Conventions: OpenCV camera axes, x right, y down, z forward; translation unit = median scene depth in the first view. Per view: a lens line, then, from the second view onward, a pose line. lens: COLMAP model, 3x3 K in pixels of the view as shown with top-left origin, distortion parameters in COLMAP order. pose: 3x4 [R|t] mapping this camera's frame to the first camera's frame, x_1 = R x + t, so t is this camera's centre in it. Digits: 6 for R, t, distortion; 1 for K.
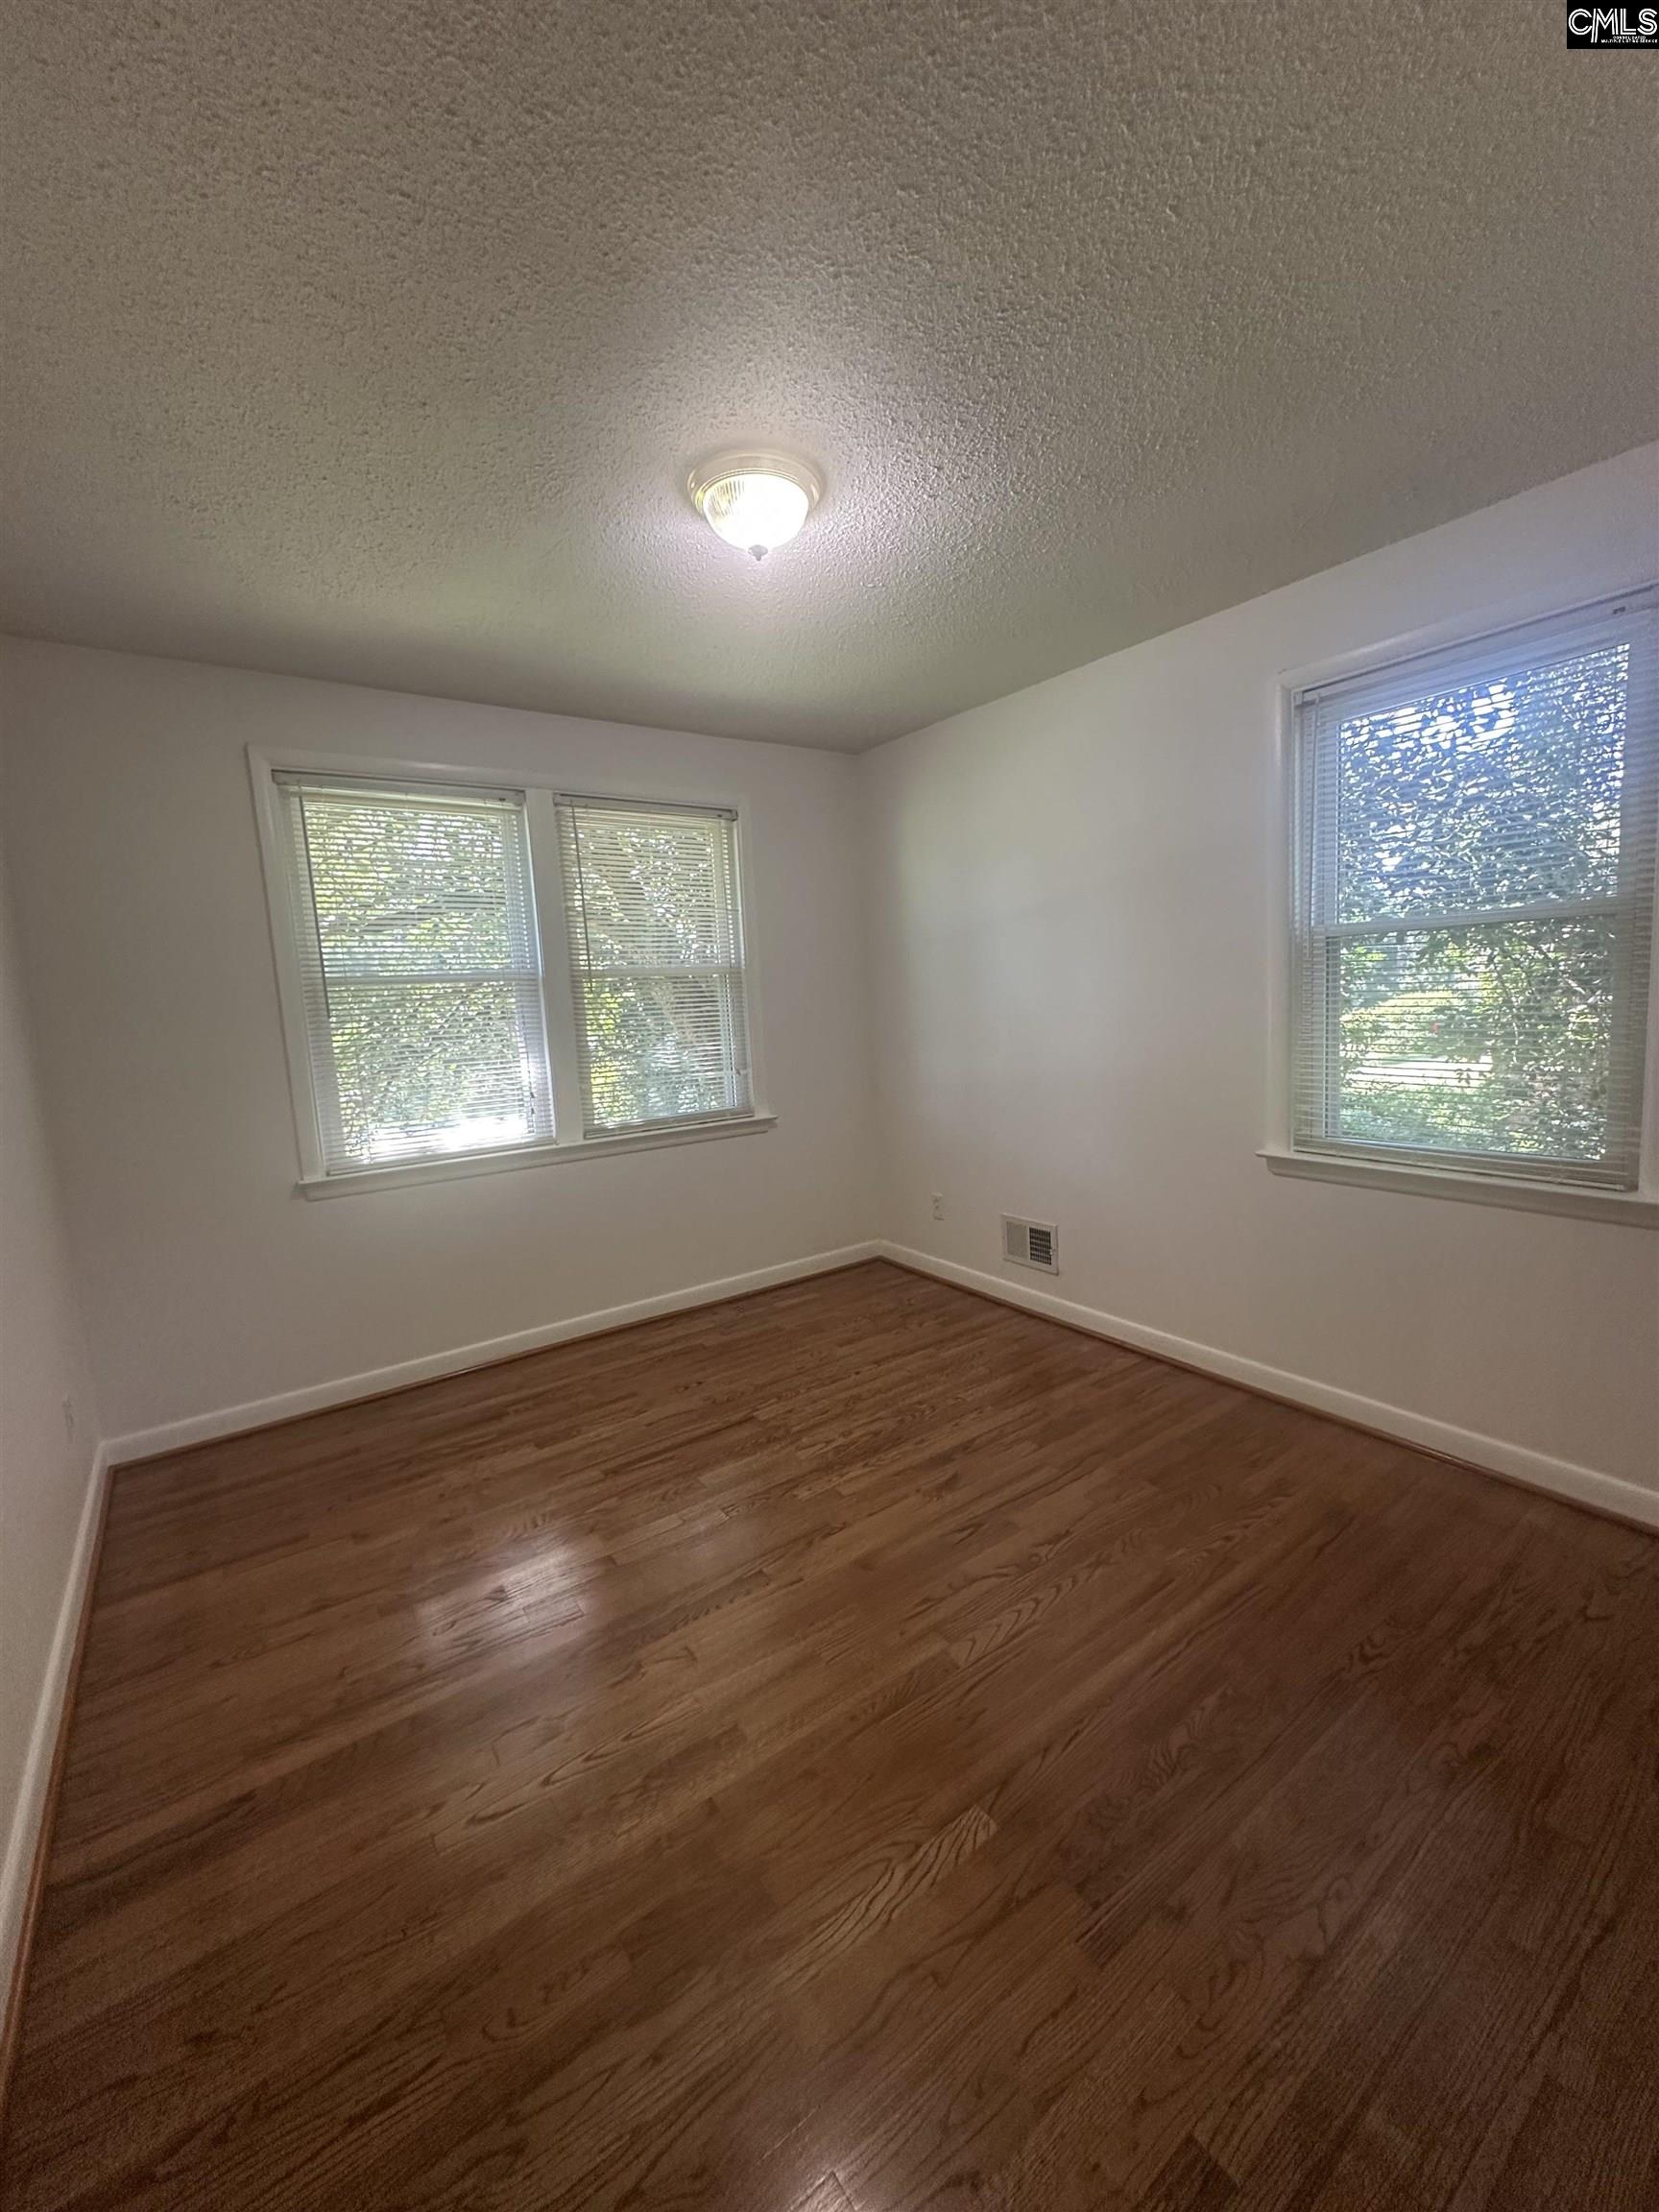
lens RADIAL K [[883.1, 0, 839.2], [0, 883.1, 1122.6], [0, 0, 1]] dist [-0.004271, 0.000459]
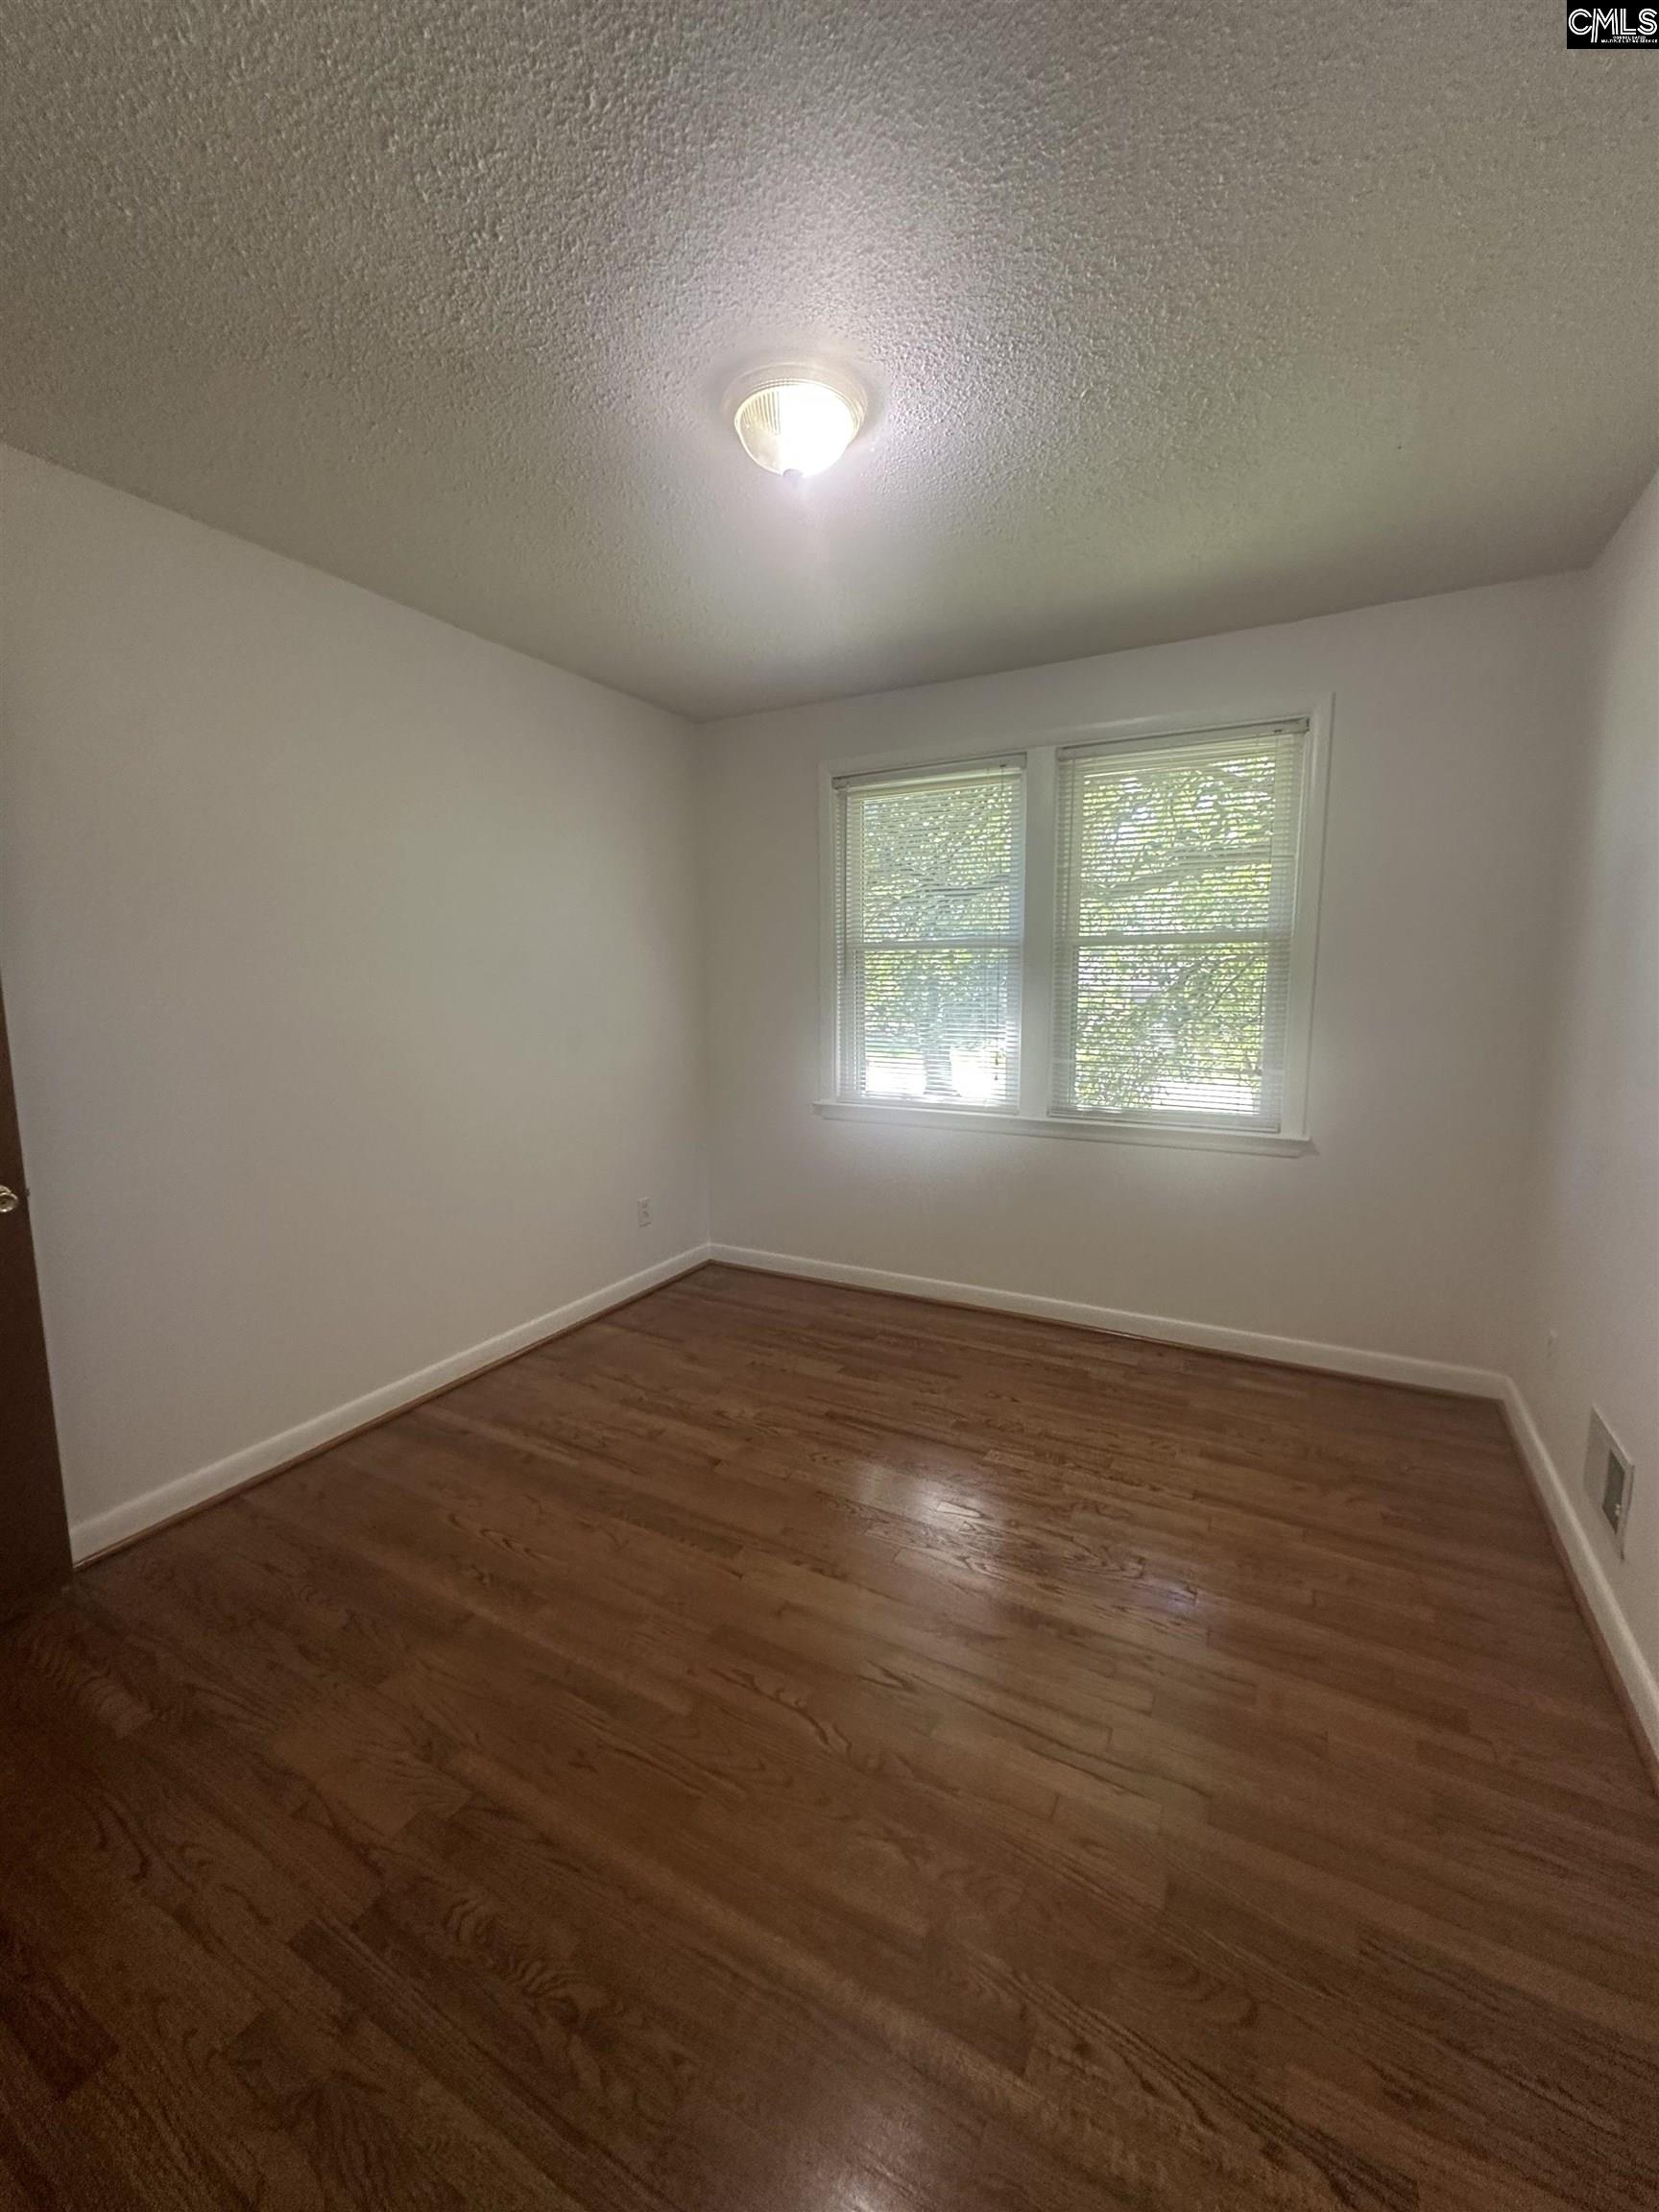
lens RADIAL K [[883.1, 0, 827.4], [0, 883.1, 1123.4], [0, 0, 1]] dist [-0.004271, 0.000459]
pose [[0.425685, 0.192970, -0.884056, 0.499138], [-0.148991, 0.978609, 0.141867, -0.080751], [0.892521, 0.071325, 0.445330, 0.403579]]
